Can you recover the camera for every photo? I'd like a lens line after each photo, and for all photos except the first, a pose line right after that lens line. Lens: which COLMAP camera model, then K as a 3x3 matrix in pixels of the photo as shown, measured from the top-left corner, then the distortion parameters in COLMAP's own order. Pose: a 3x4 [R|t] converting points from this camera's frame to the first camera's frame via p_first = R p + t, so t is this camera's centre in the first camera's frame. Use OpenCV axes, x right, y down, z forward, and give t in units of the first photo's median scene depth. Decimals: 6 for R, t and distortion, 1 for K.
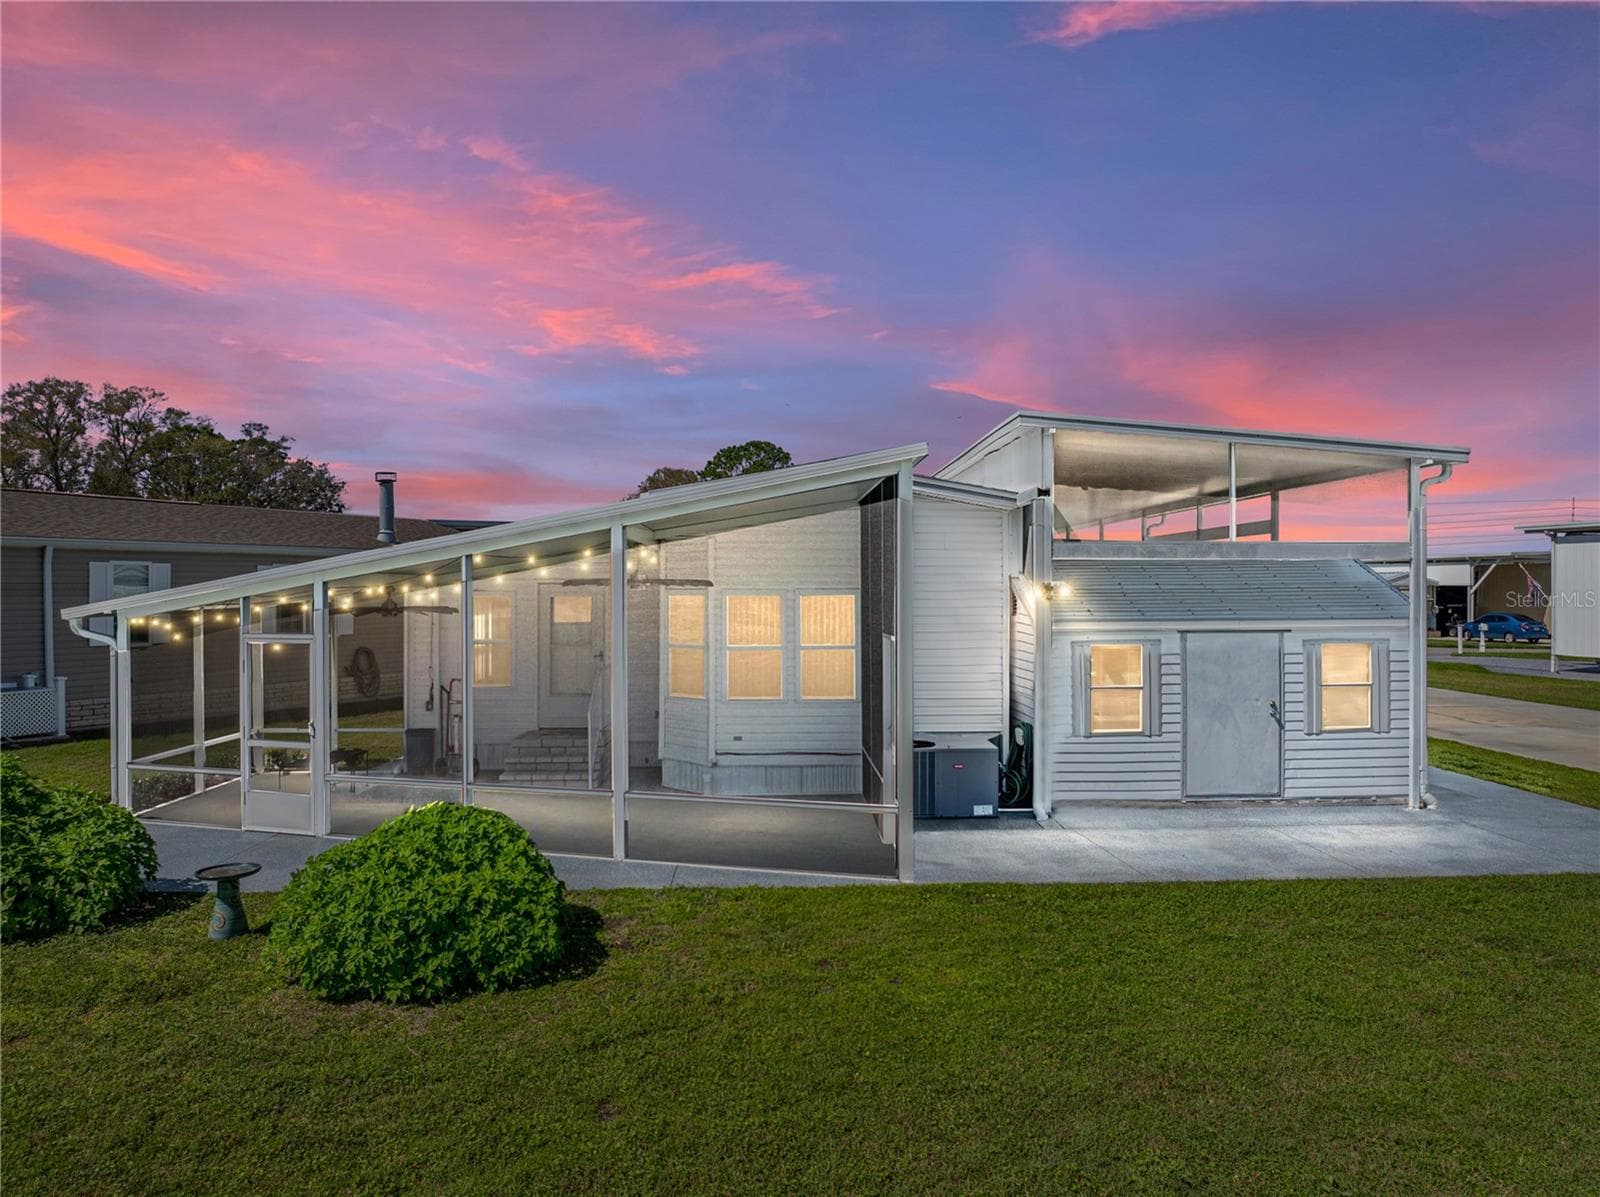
lens RADIAL K [[1141.1, 0, 800.0], [0, 1141.1, 598.5], [0, 0, 1]] dist [-0.020927, 0.009931]
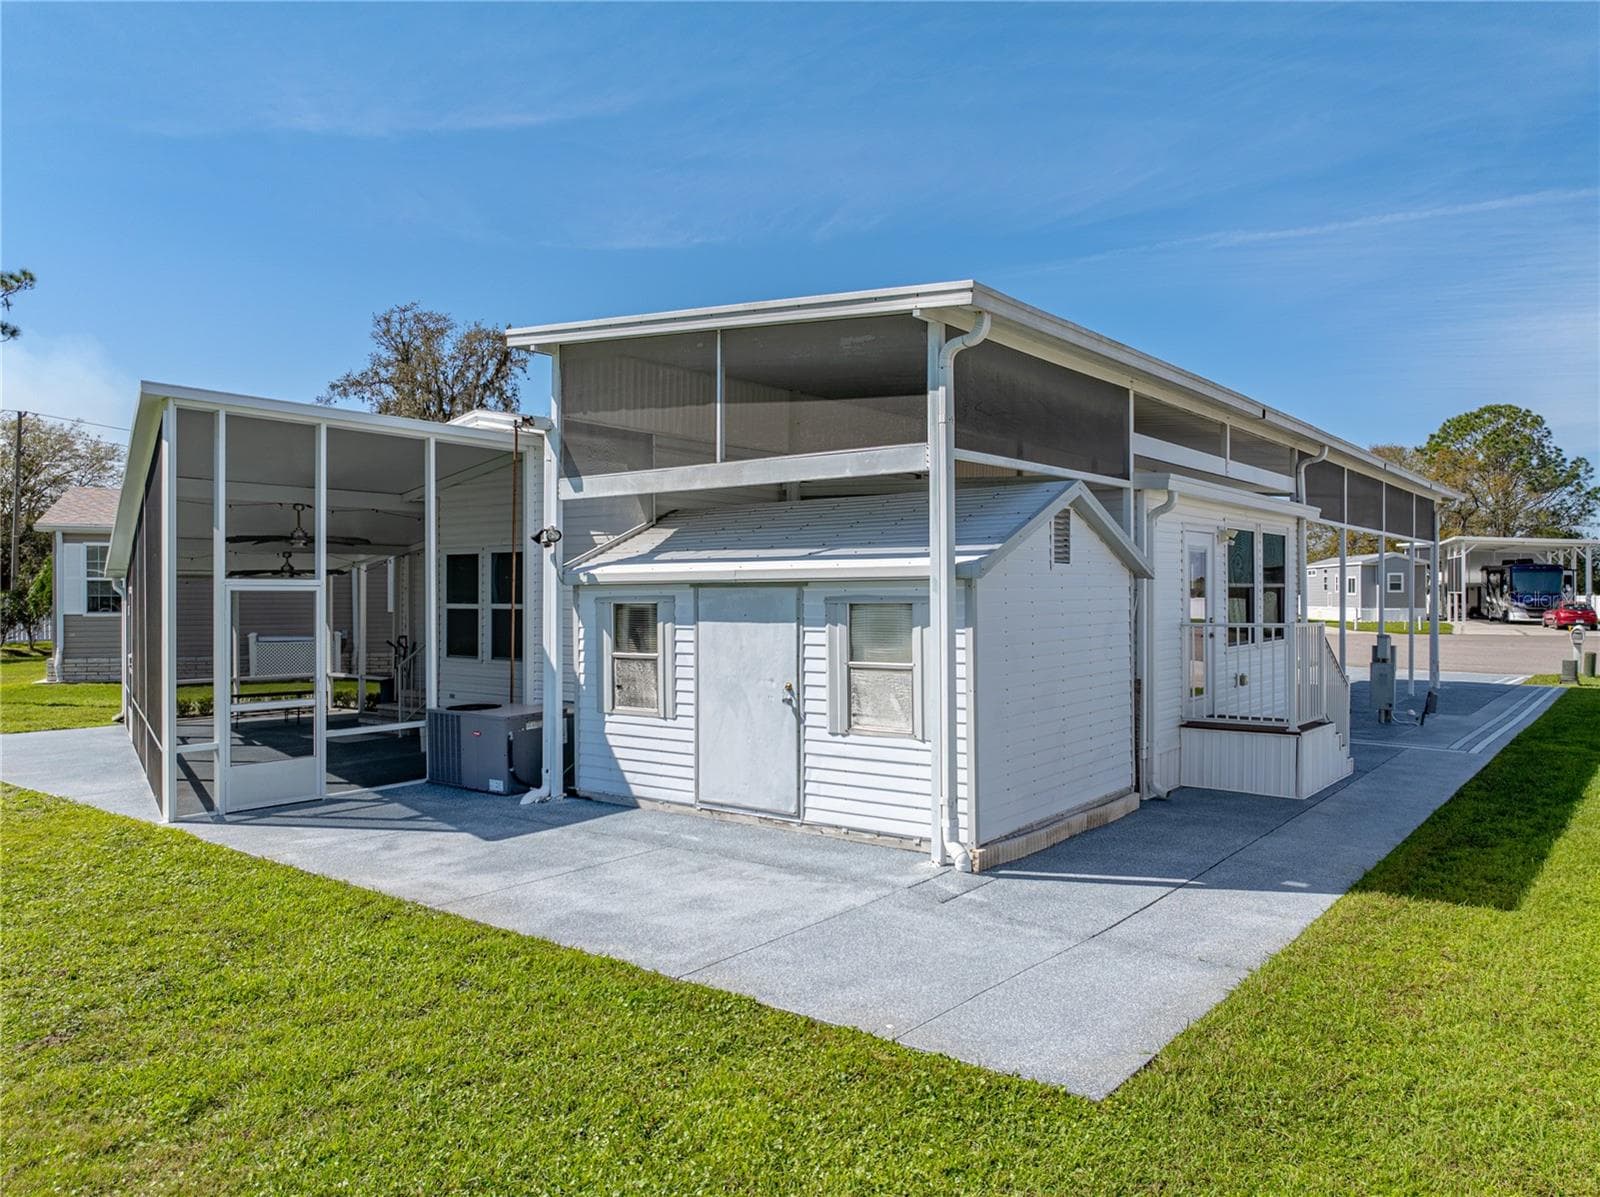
lens RADIAL K [[1141.1, 0, 800.0], [0, 1141.1, 598.5], [0, 0, 1]] dist [-0.020927, 0.009931]
pose [[0.762381, 0.004695, -0.647112, 0.884911], [-0.006484, 0.999979, -0.000384, 0.037558], [0.647096, 0.004489, 0.762395, 0.459617]]
